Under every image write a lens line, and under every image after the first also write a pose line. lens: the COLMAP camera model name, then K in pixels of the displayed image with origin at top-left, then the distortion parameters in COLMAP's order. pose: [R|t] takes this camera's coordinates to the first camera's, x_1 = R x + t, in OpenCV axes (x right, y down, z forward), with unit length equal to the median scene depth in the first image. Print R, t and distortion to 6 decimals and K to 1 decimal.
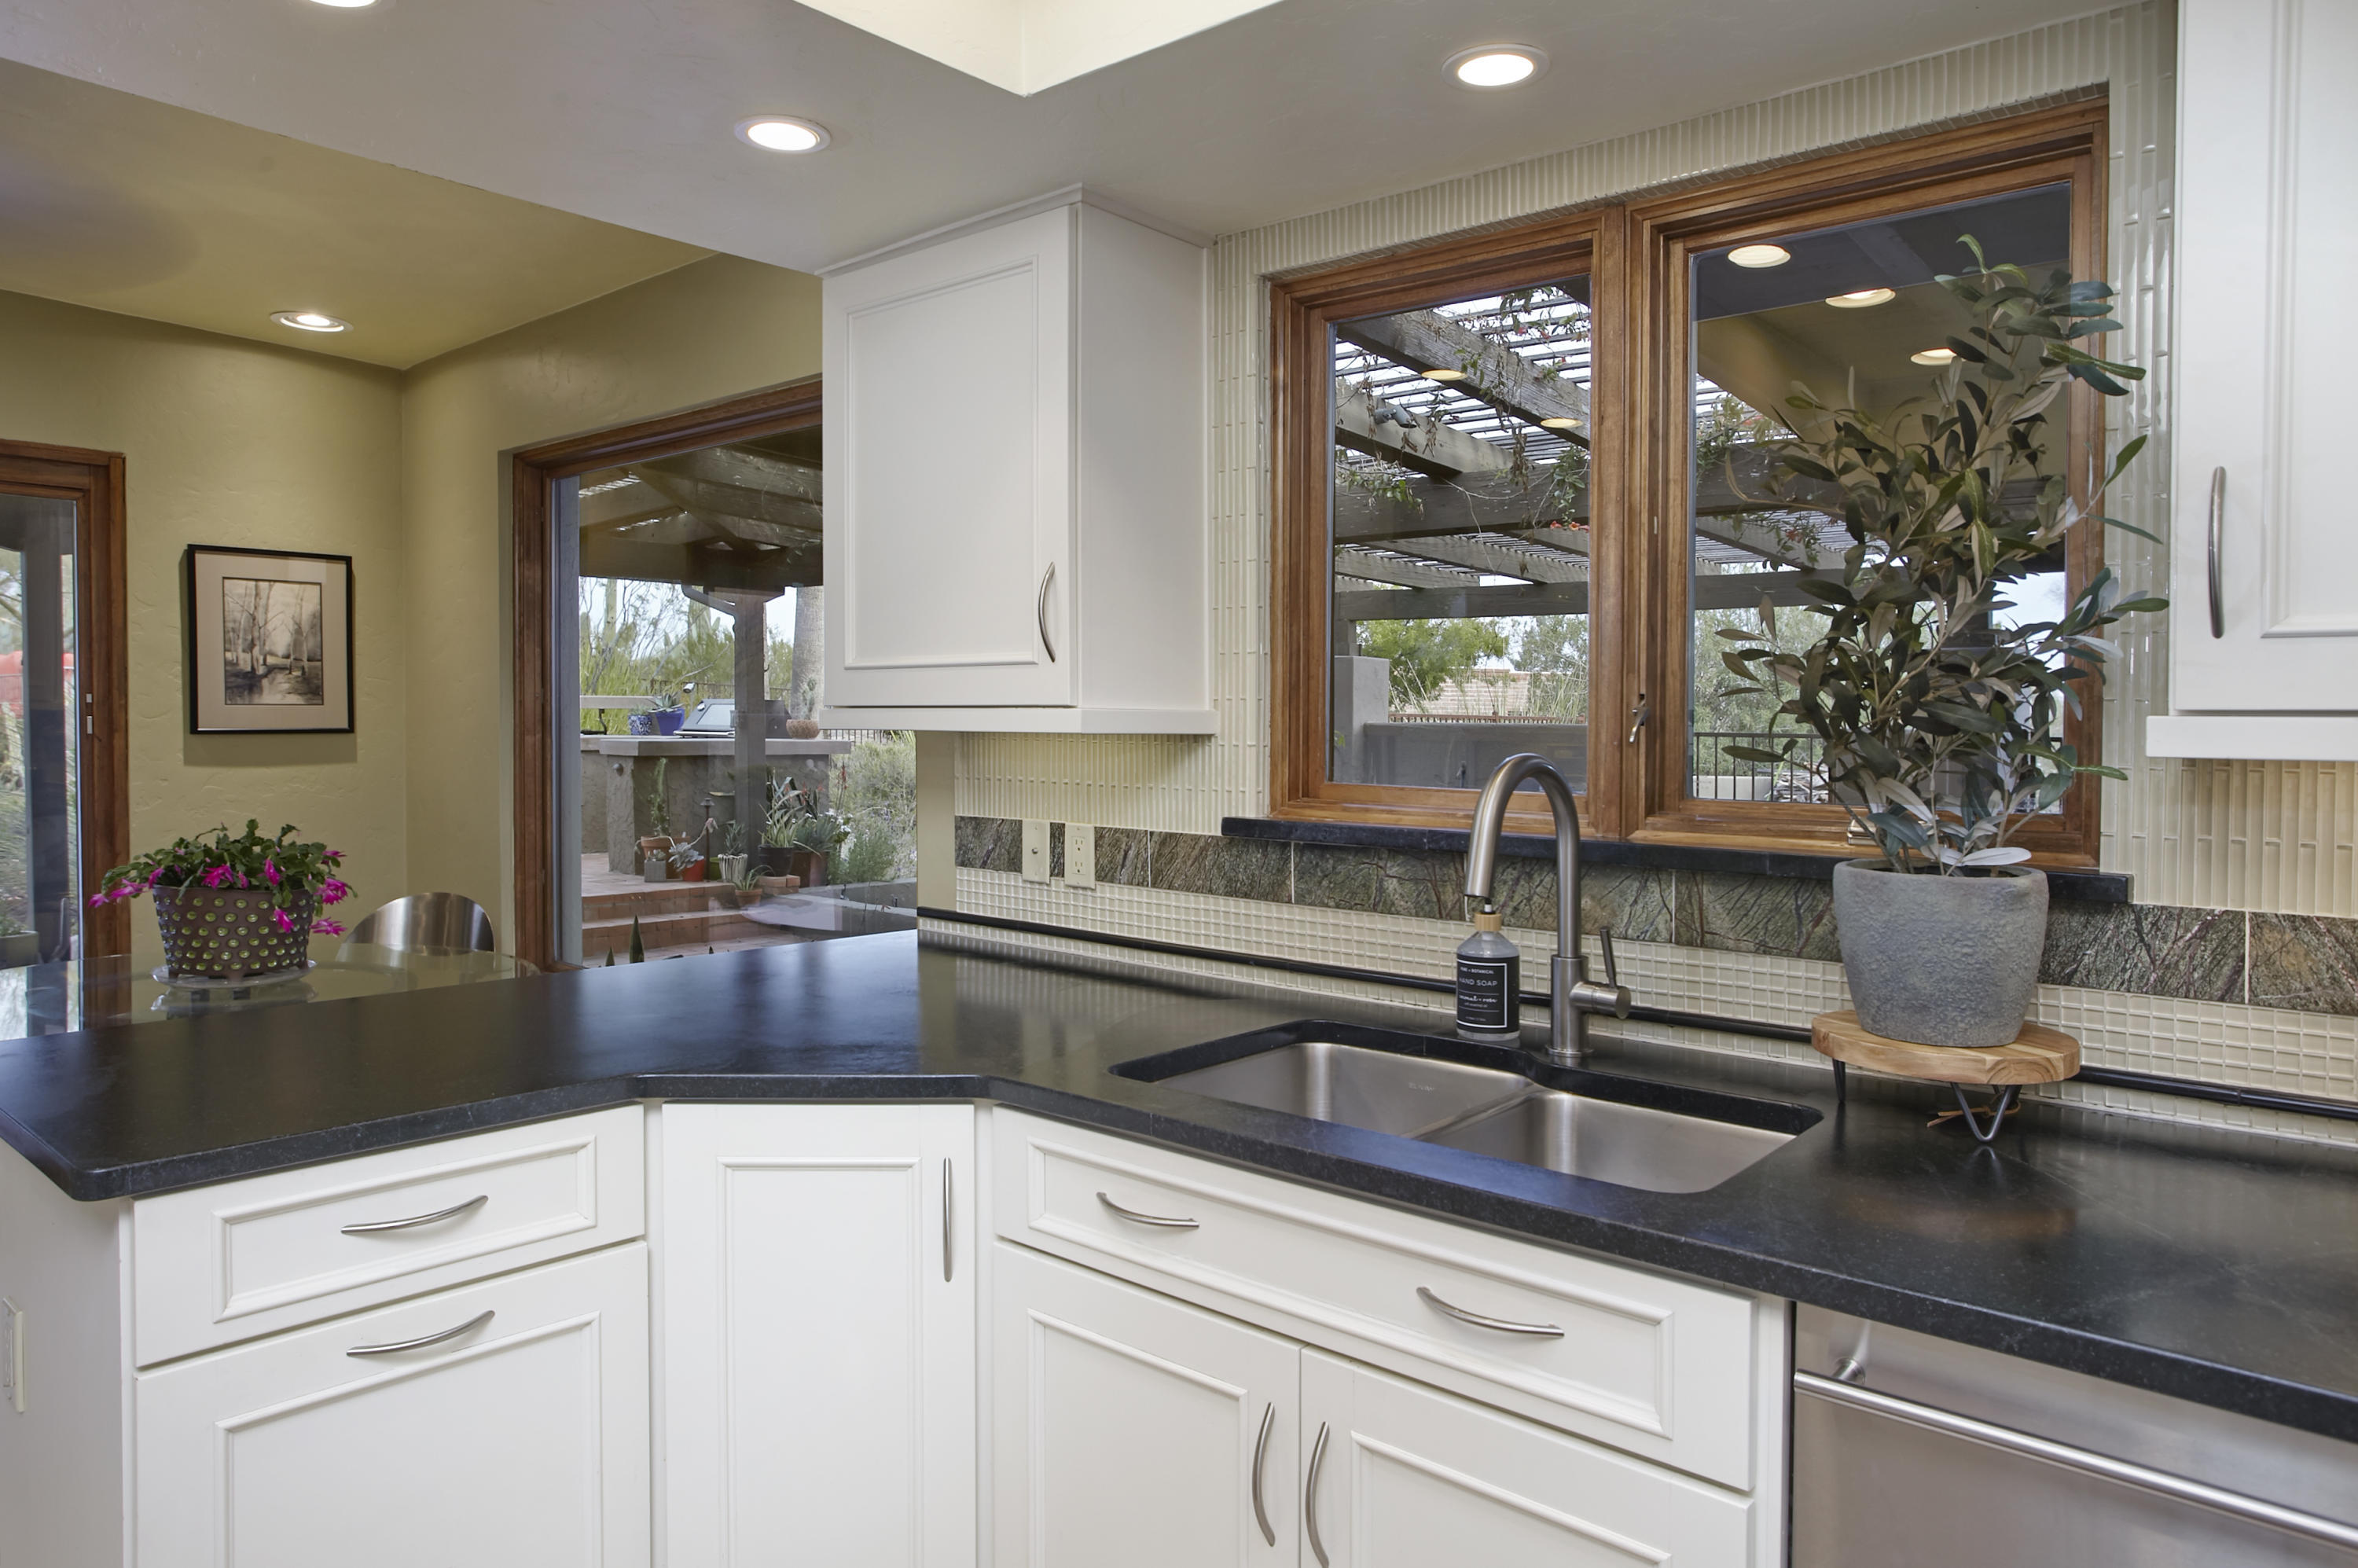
lens RADIAL K [[1499.7, 0, 1171.9], [0, 1499.7, 765.7], [0, 0, 1]] dist [-0.048021, 0.021060]
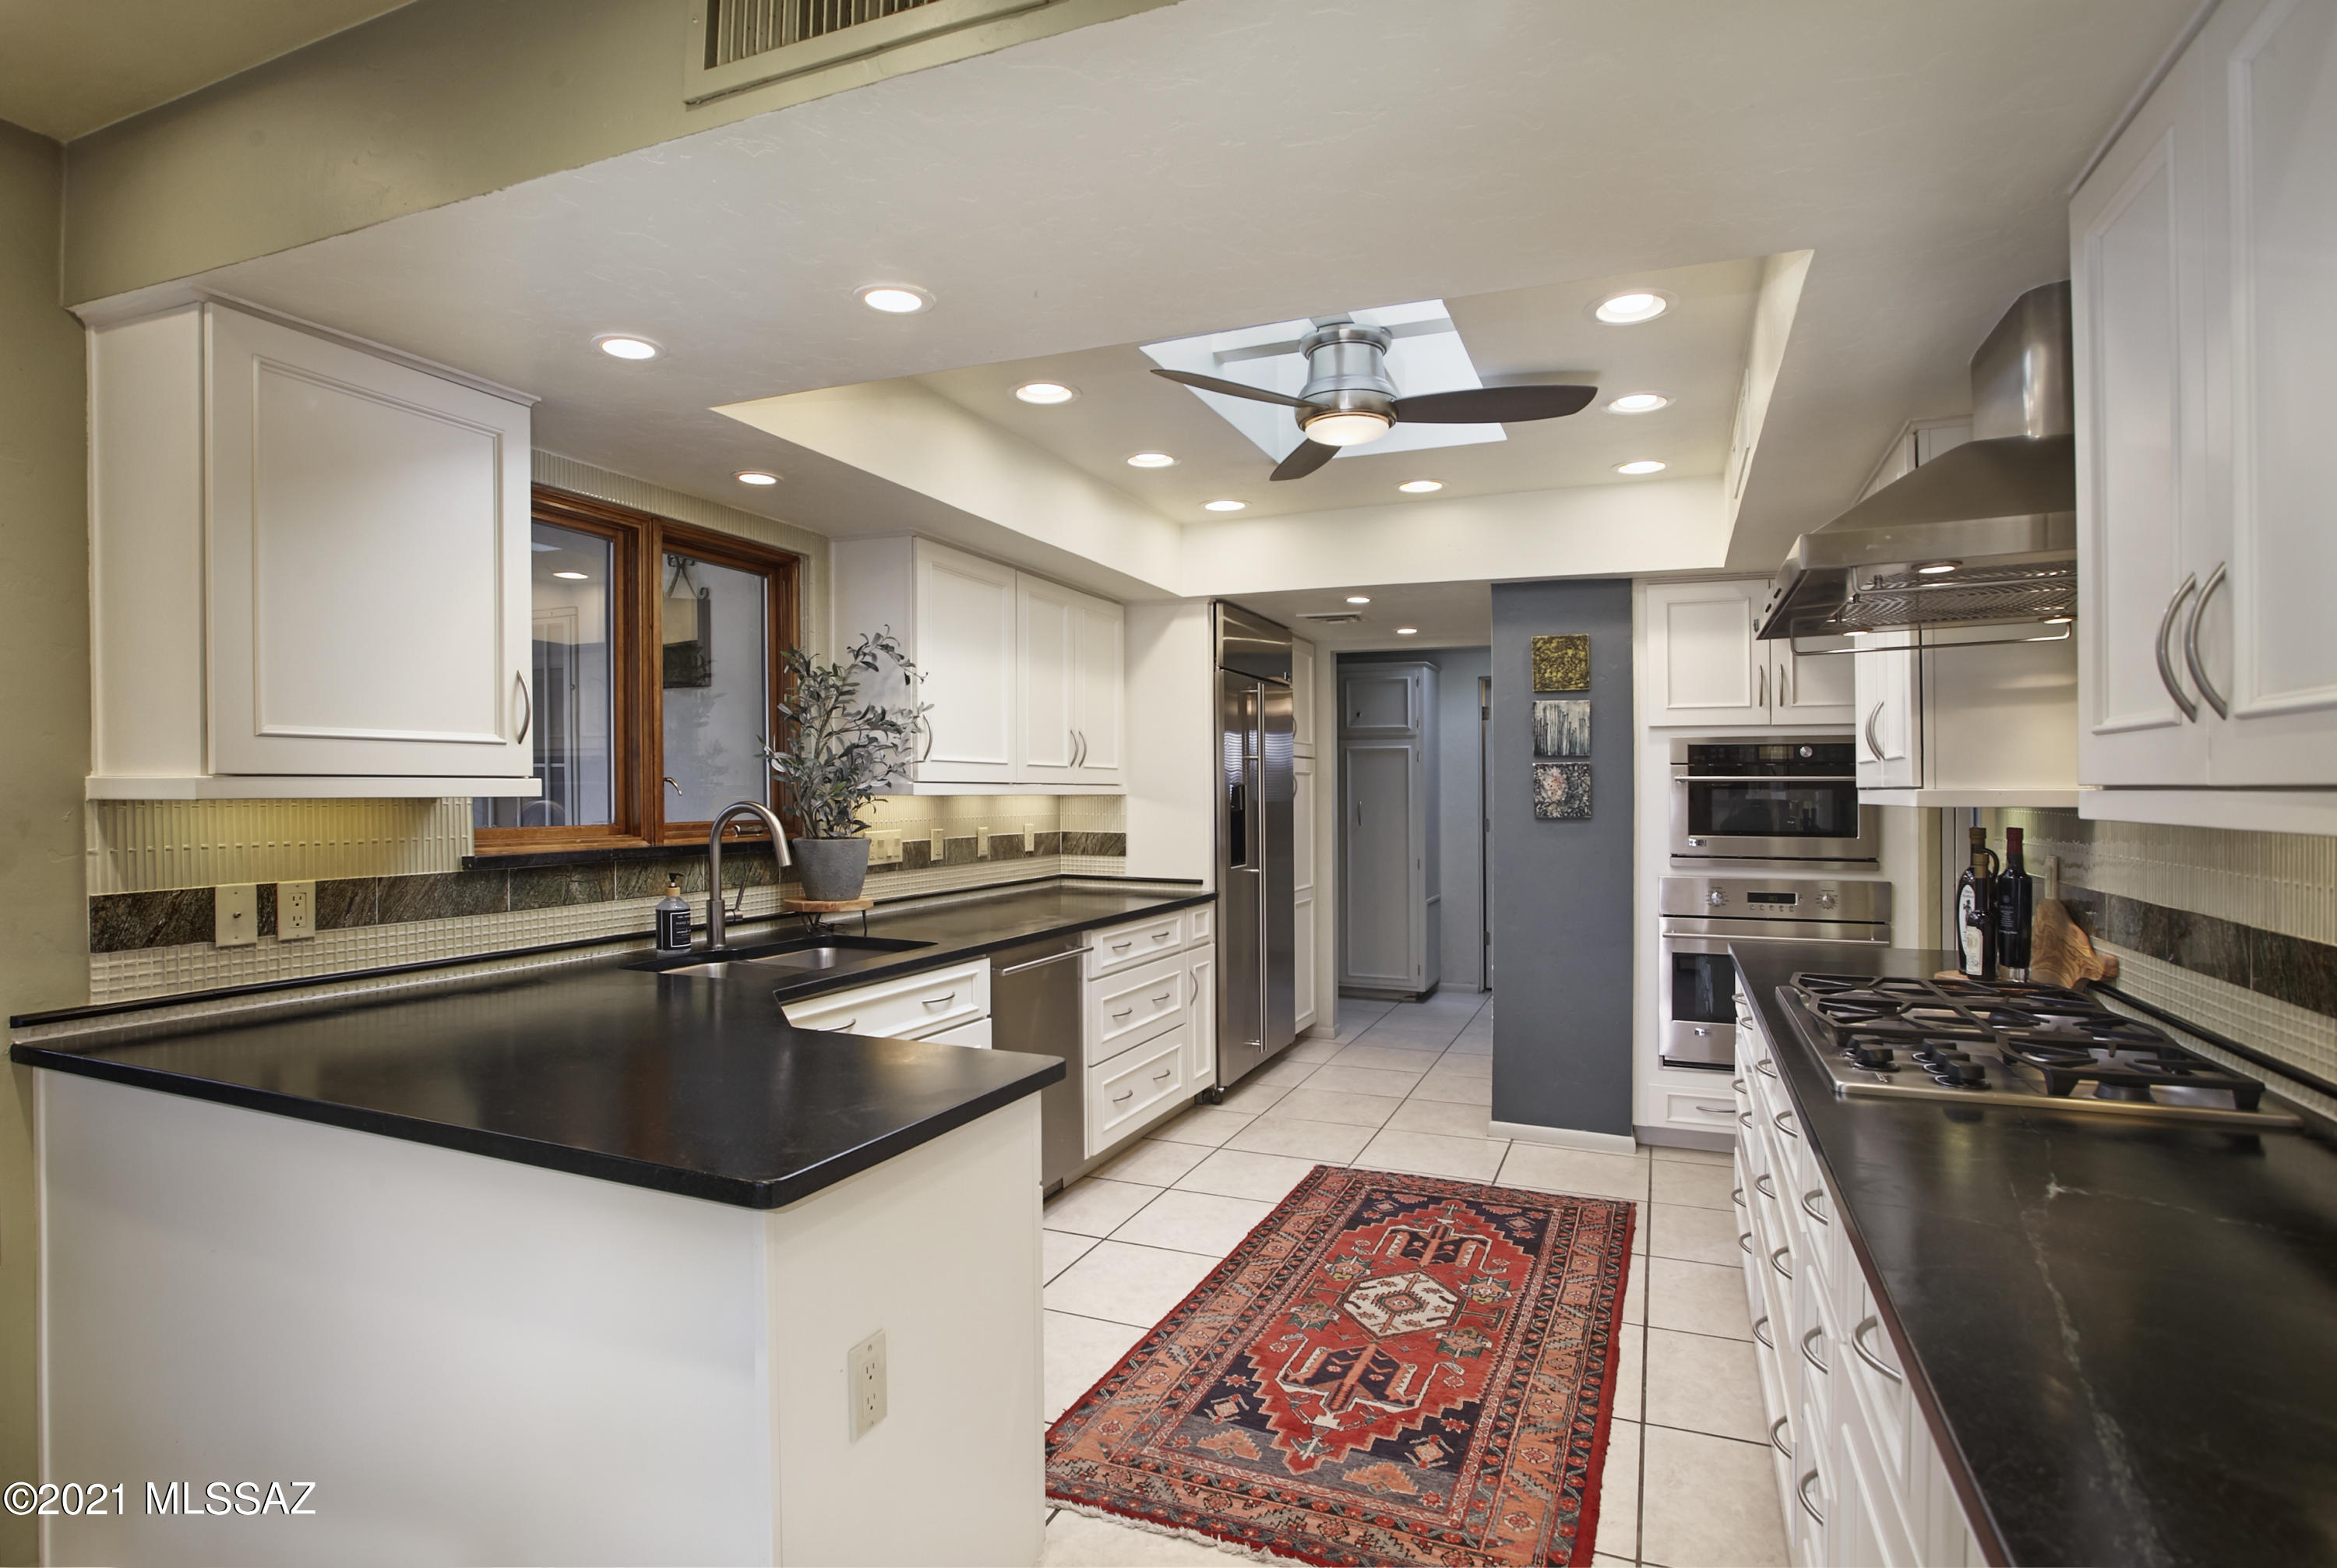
lens RADIAL K [[1166.8, 0, 1170.6], [0, 1166.8, 784.9], [0, 0, 1]] dist [-0.046499, 0.000876]
pose [[-0.311434, -0.008991, 0.950225, -1.125638], [0.018158, 0.999716, 0.015411, -0.034860], [-0.950094, 0.022054, -0.311182, 0.703214]]
